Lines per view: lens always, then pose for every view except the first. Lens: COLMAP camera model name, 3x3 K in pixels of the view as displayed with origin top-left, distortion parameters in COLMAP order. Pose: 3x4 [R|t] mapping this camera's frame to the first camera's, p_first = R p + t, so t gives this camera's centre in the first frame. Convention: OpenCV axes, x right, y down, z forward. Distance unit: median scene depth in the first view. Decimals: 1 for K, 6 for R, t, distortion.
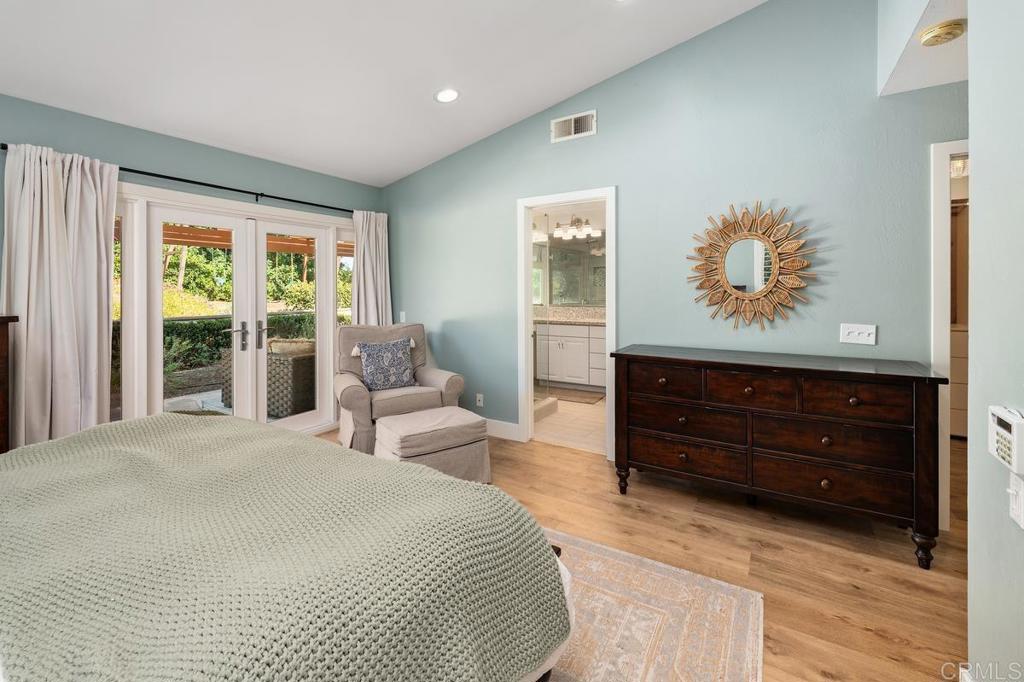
lens RADIAL K [[440.1, 0, 511.2], [0, 440.1, 292.0], [0, 0, 1]] dist [-0.000173, 0.000163]
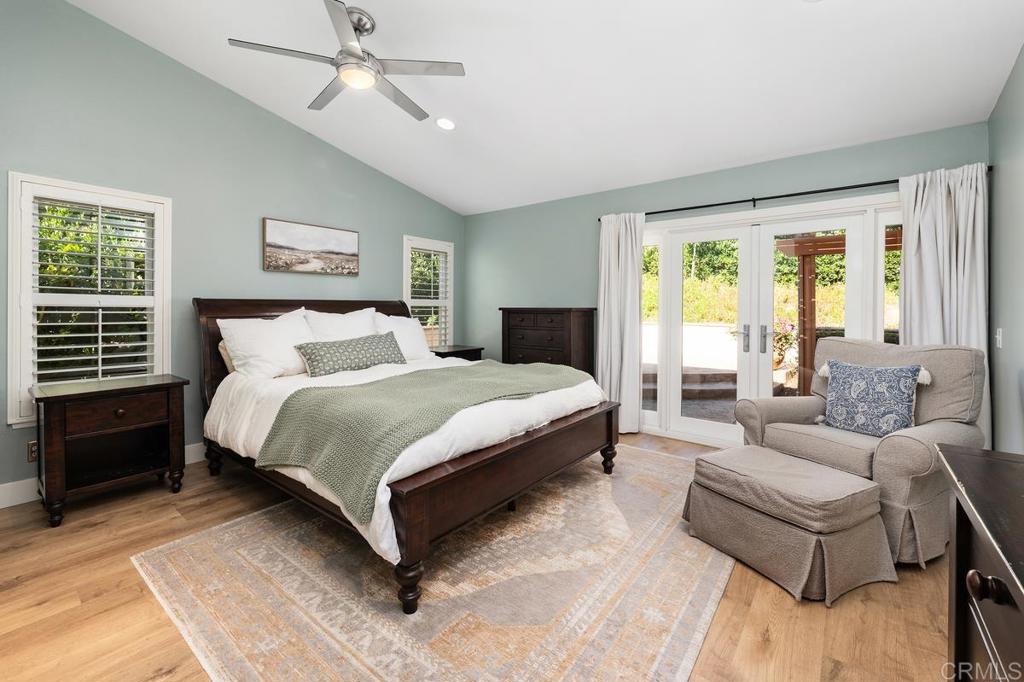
lens RADIAL K [[427.2, 0, 508.1], [0, 427.2, 306.4], [0, 0, 1]] dist [0.000915, 0.000902]
pose [[-0.119230, 0.003406, -0.992861, 0.446764], [-0.005478, 0.999977, 0.004088, 0.021408], [0.992852, 0.005927, -0.119208, 0.523447]]
